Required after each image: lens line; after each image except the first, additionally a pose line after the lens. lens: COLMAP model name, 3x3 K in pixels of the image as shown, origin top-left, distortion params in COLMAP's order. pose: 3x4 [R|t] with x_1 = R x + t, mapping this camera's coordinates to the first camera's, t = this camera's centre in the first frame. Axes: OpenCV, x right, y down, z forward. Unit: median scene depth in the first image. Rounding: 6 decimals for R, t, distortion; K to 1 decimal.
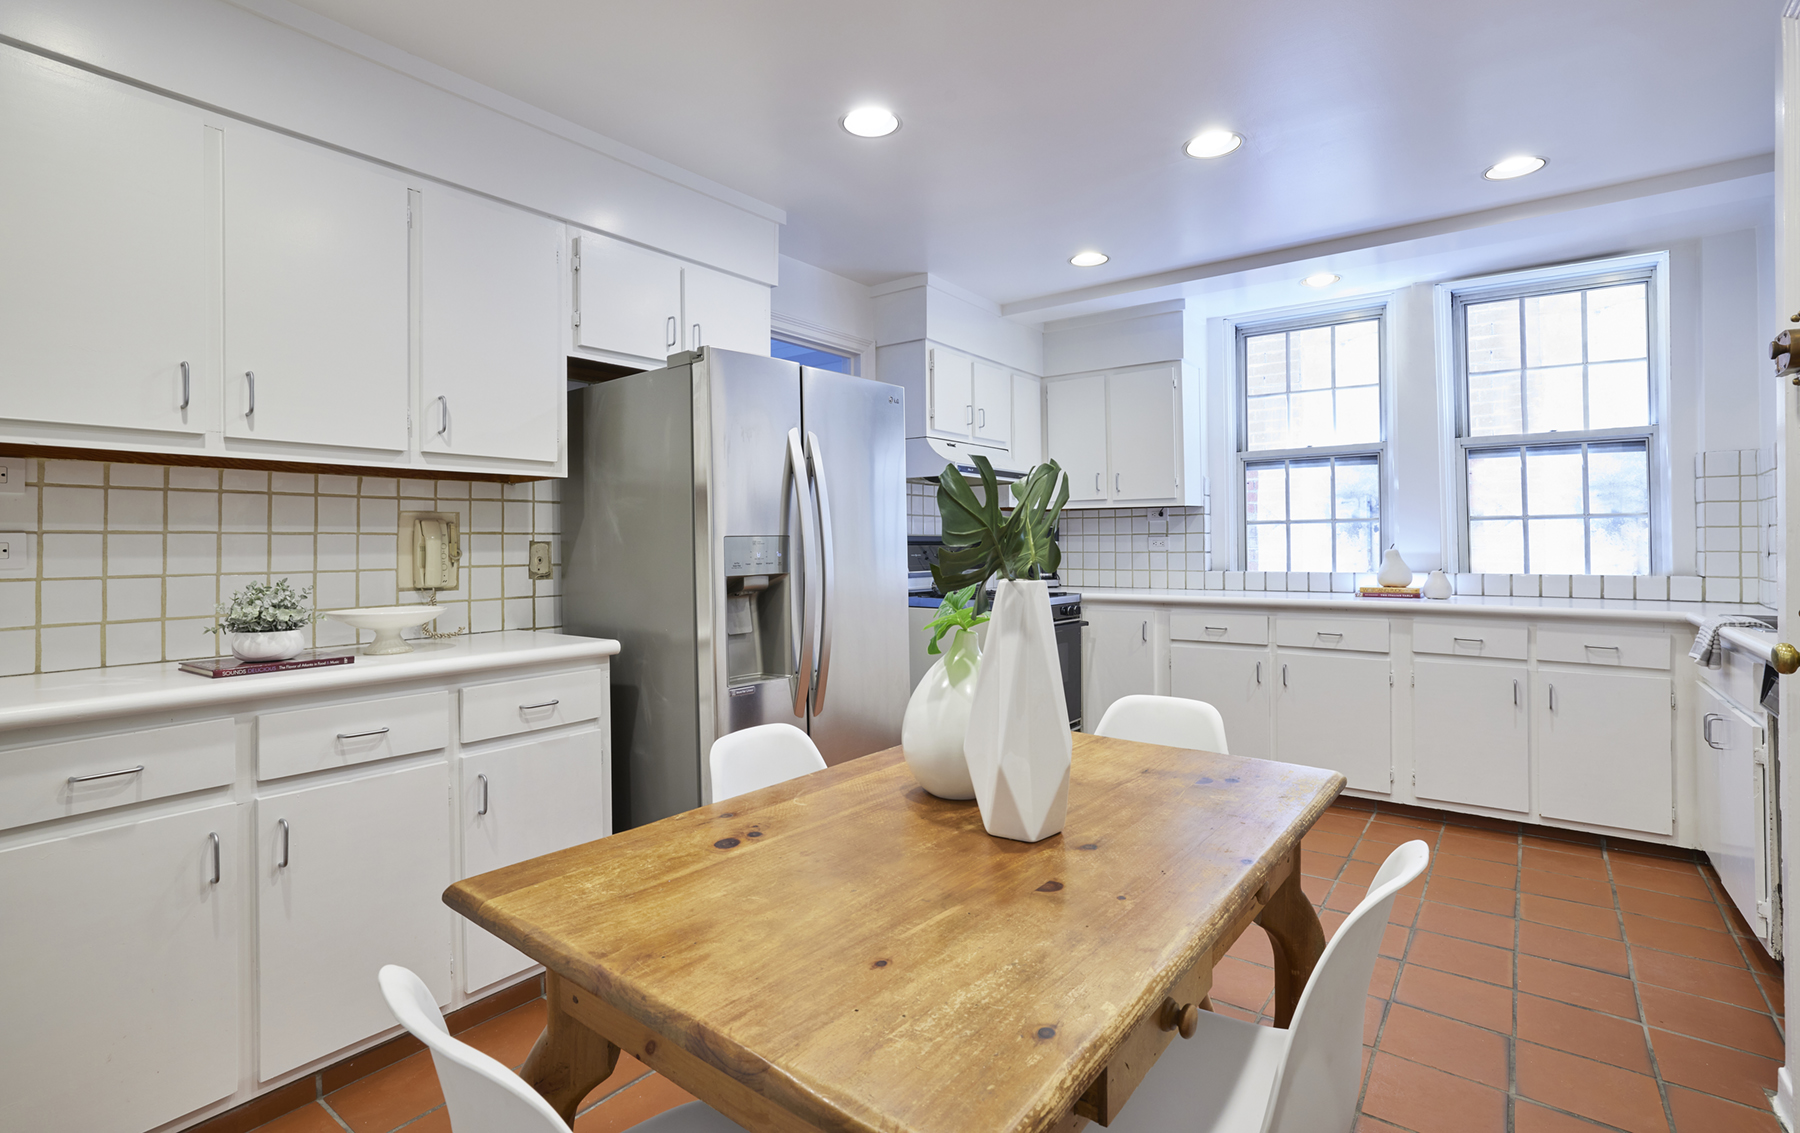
lens RADIAL K [[841.2, 0, 899.1], [0, 841.2, 527.0], [0, 0, 1]] dist [-0.025040, 0.000055]
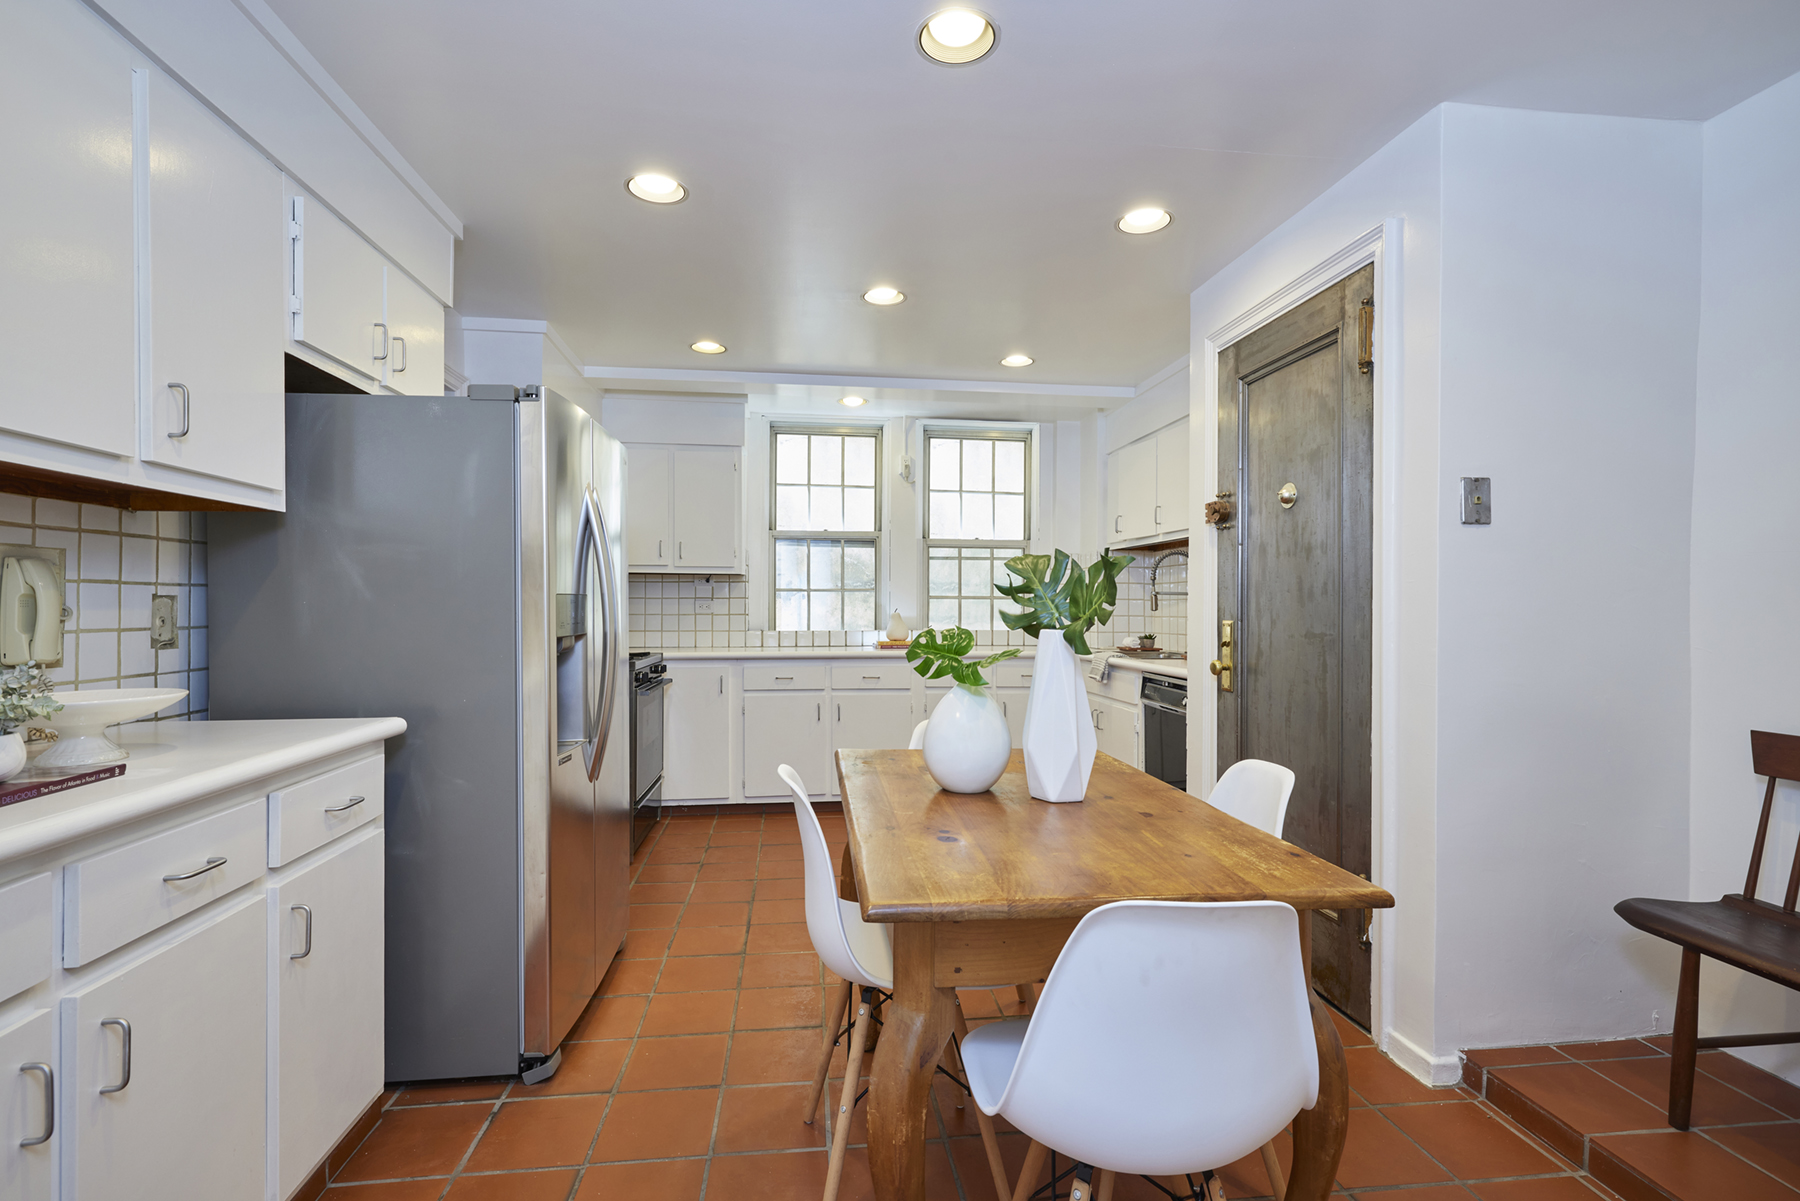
lens RADIAL K [[820.1, 0, 900.0], [0, 820.1, 600.5], [0, 0, 1]] dist [-0.000632, 0.000111]
pose [[0.716805, 0.014454, 0.697124, -0.464291], [-0.021616, 0.999765, 0.001497, 0.007297], [-0.696939, -0.016142, 0.716949, 0.070048]]
